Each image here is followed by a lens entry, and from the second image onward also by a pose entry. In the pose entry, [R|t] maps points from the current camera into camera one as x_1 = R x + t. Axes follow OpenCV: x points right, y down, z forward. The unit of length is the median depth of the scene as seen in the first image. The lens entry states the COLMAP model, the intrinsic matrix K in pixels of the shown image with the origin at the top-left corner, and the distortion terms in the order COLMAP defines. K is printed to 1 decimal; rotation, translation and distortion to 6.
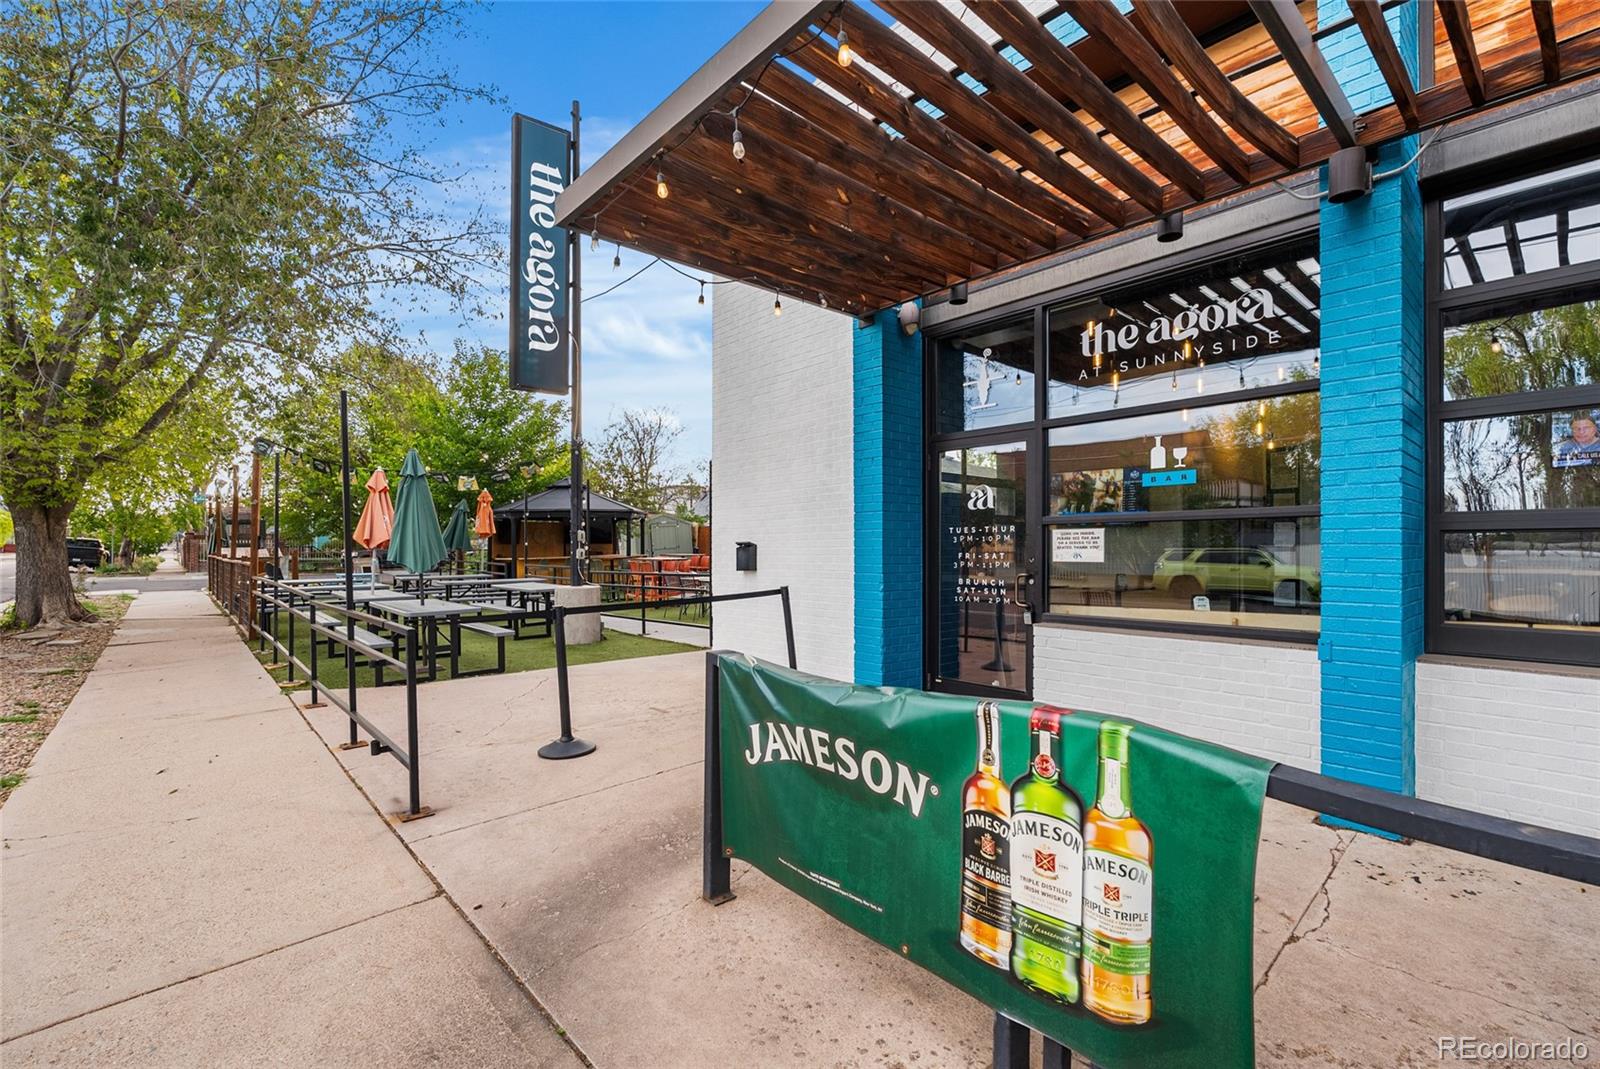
lens RADIAL K [[706.0, 0, 808.8], [0, 706.0, 540.9], [0, 0, 1]] dist [-0.002274, -0.000118]
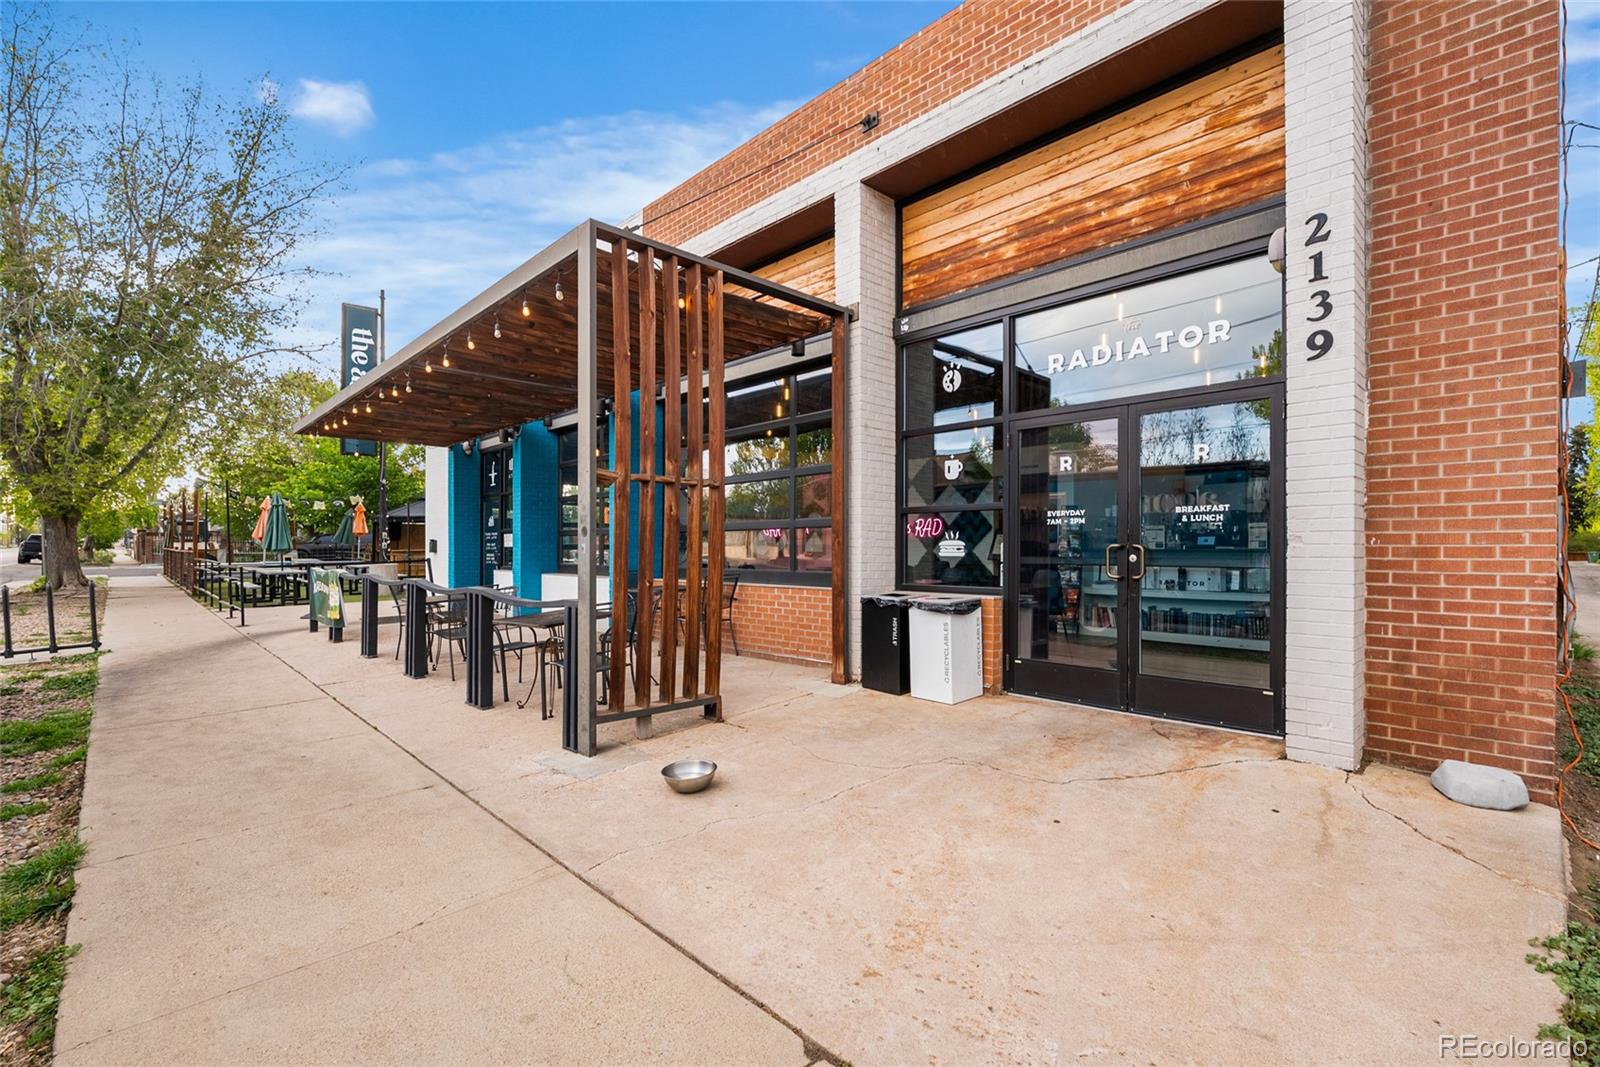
lens RADIAL K [[706.0, 0, 791.1], [0, 706.0, 539.3], [0, 0, 1]] dist [-0.002274, -0.000118]
pose [[0.999562, 0.002816, 0.029476, 0.518781], [-0.002831, 0.999996, 0.000454, -0.001163], [-0.029475, -0.000538, 0.999565, -0.642208]]
